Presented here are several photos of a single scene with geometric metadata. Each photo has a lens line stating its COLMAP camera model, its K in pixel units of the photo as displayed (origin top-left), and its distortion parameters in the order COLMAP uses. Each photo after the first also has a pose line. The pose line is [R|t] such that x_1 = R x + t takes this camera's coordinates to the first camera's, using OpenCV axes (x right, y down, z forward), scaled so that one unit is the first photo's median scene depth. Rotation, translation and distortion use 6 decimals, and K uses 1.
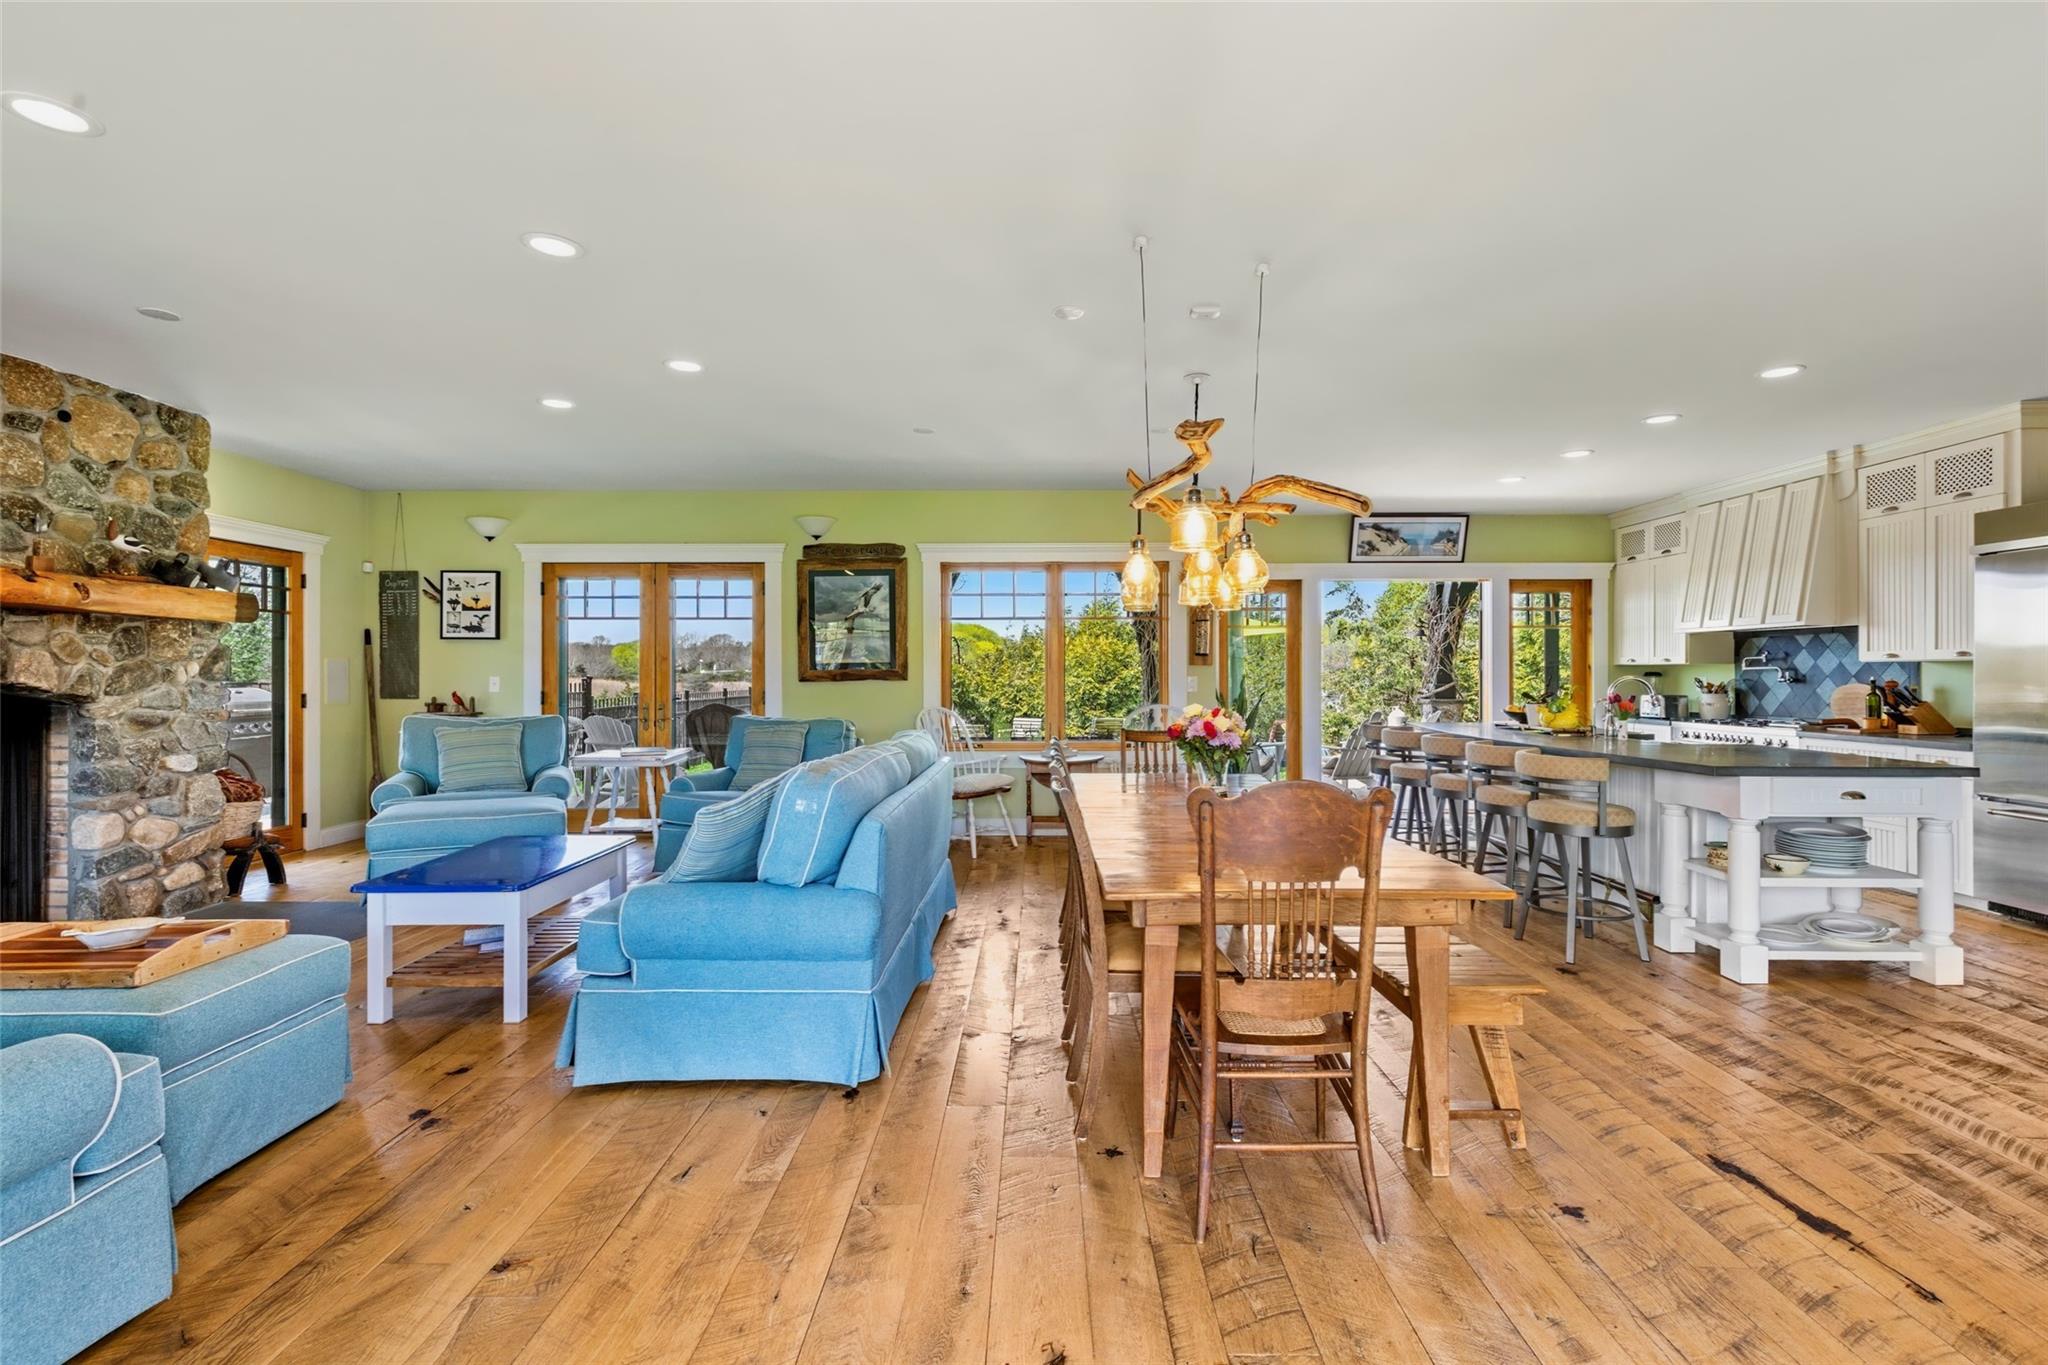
lens RADIAL K [[926.0, 0, 1024.2], [0, 926.0, 674.8], [0, 0, 1]] dist [0.011081, -0.001618]
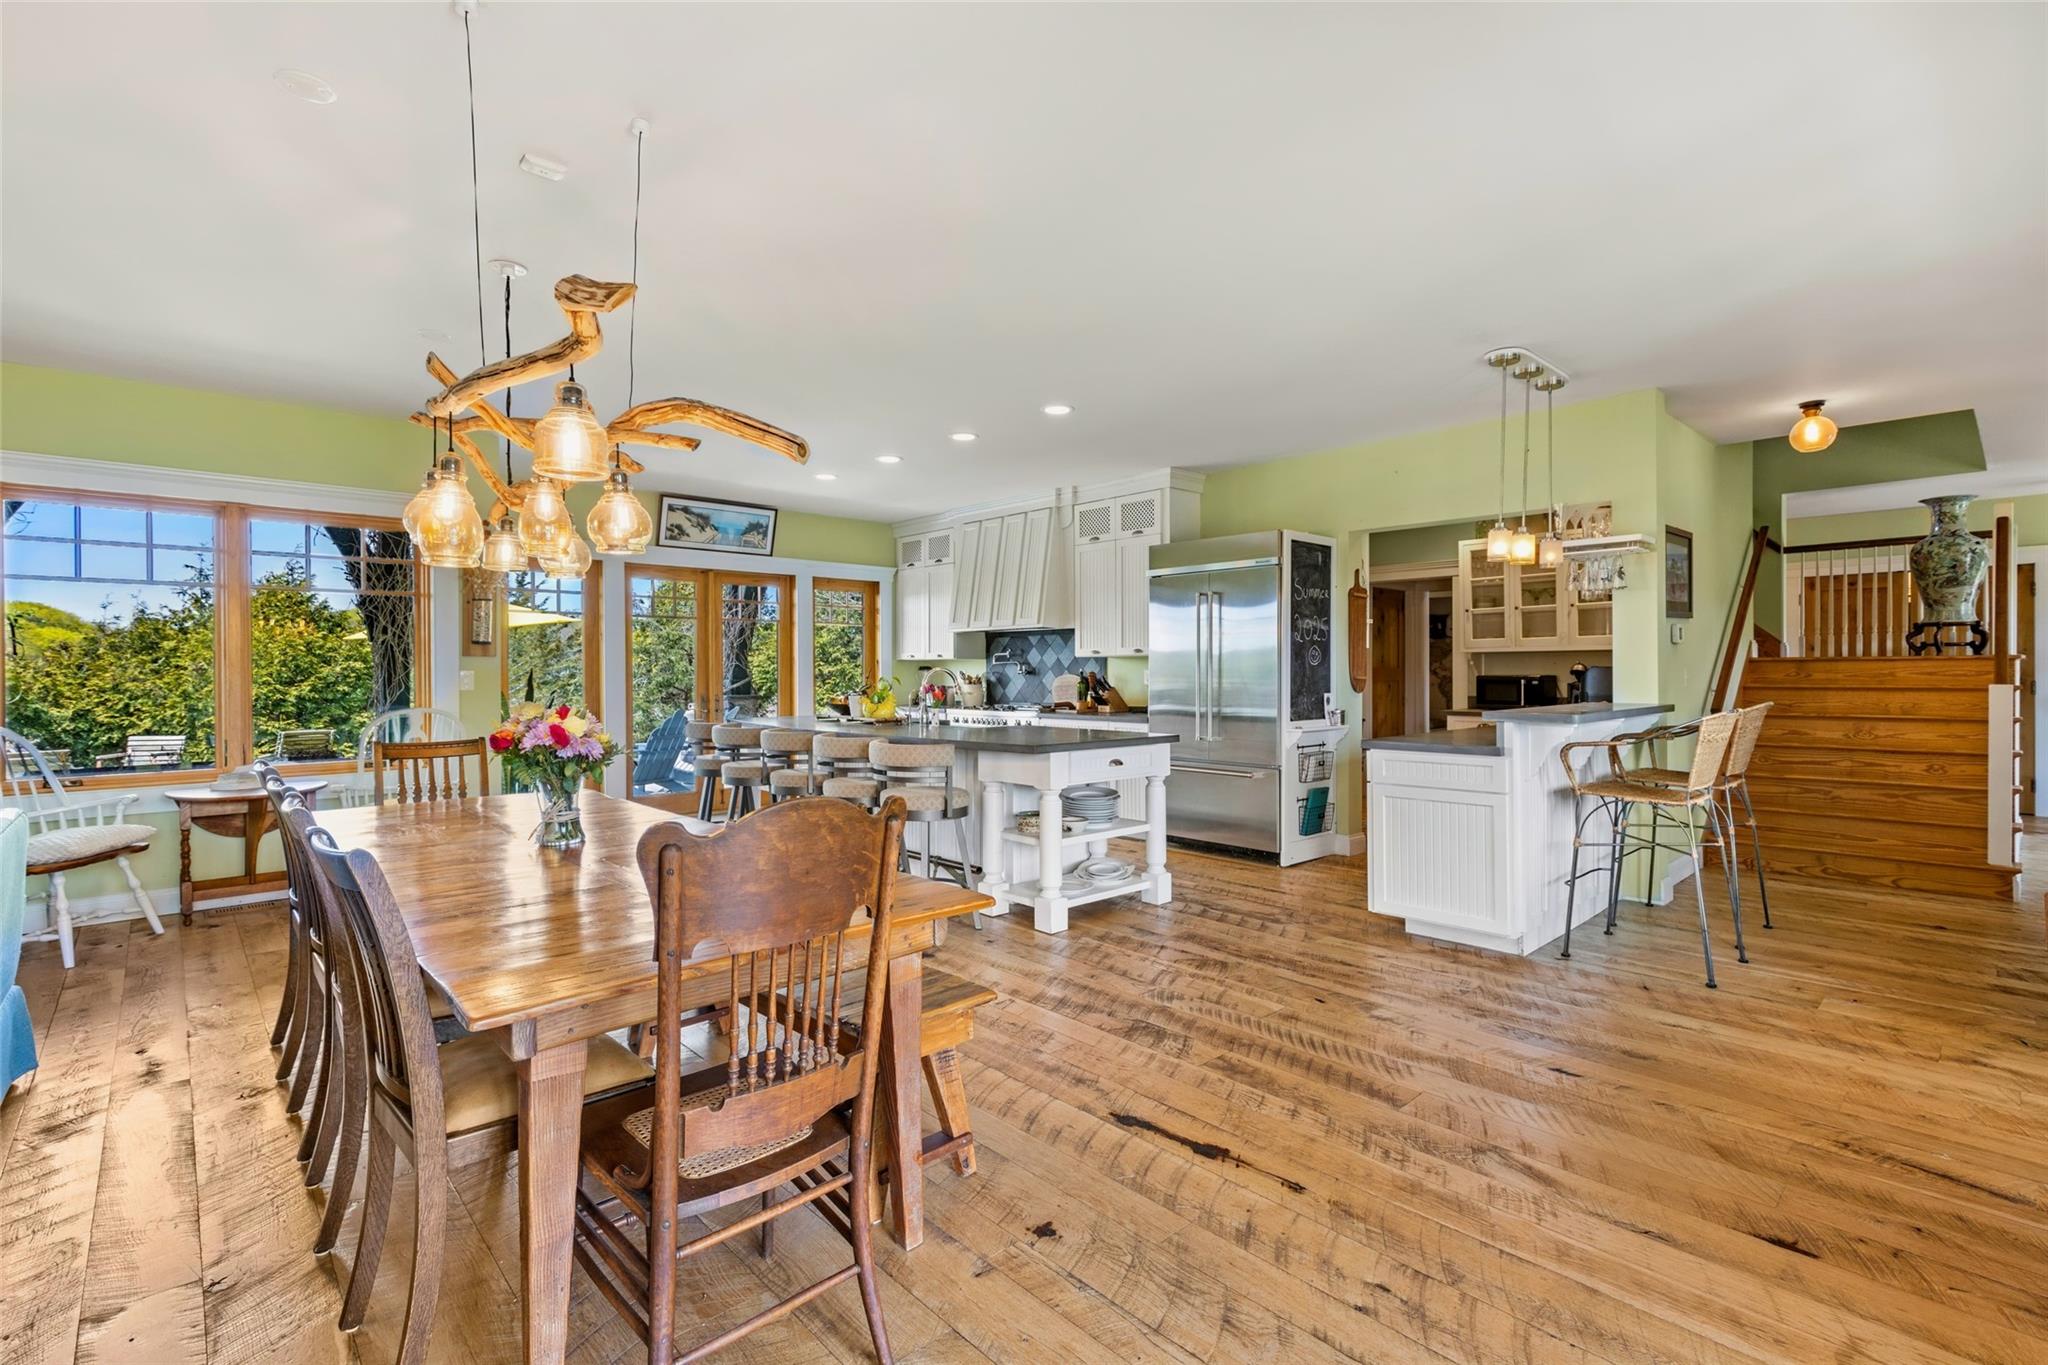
lens RADIAL K [[926.0, 0, 1024.2], [0, 926.0, 674.8], [0, 0, 1]] dist [0.011081, -0.001618]
pose [[0.723626, -0.004974, 0.690175, -0.035193], [0.004395, 0.999987, 0.002599, 0.009094], [-0.690179, 0.001152, 0.723638, 0.182199]]
